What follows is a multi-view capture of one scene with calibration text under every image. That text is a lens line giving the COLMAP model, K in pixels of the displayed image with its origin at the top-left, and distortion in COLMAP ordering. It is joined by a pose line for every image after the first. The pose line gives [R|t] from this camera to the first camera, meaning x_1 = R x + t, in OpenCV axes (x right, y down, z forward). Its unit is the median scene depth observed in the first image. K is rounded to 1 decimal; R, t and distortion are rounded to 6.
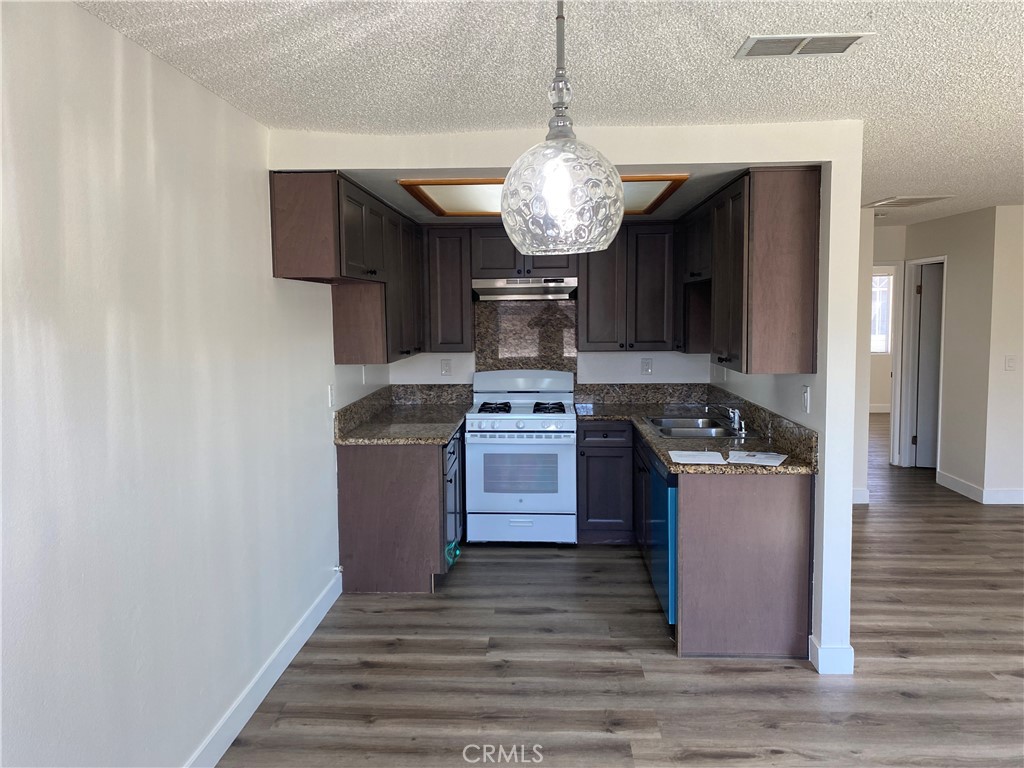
lens RADIAL K [[782.0, 0, 505.8], [0, 782.0, 377.1], [0, 0, 1]] dist [0.009081, 0.001806]
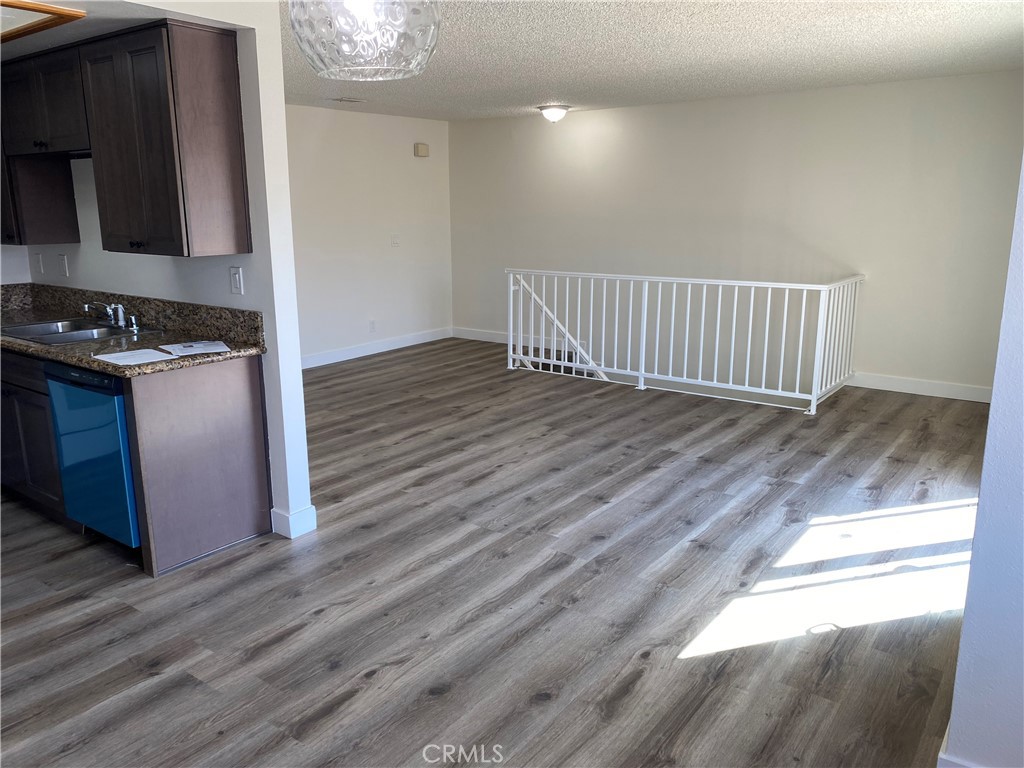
lens RADIAL K [[782.0, 0, 503.6], [0, 782.0, 376.6], [0, 0, 1]] dist [0.009081, 0.001806]
pose [[0.565214, -0.173483, 0.806497, -0.249709], [0.071741, 0.984271, 0.161445, 0.012592], [-0.821819, -0.033392, 0.568769, 0.170073]]
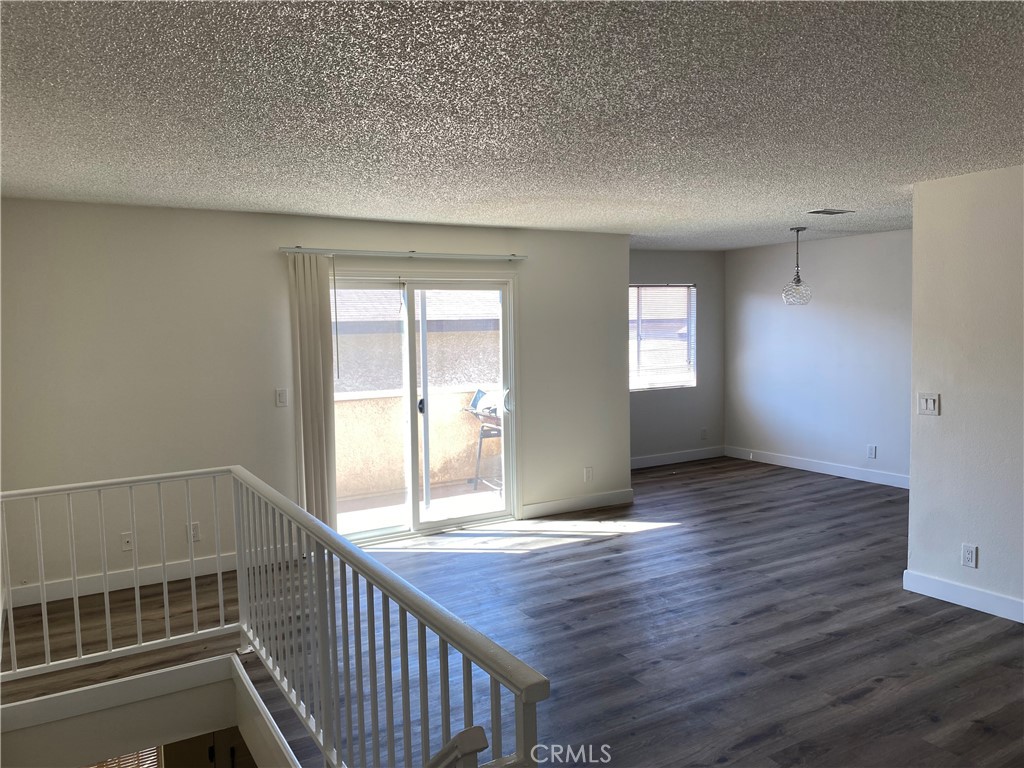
lens RADIAL K [[782.0, 0, 514.5], [0, 782.0, 385.5], [0, 0, 1]] dist [0.009081, 0.001806]
pose [[-0.831395, 0.069058, -0.551375, 1.693477], [-0.022351, 0.987289, 0.157356, -0.162605], [0.555233, 0.143149, -0.819283, 1.658153]]
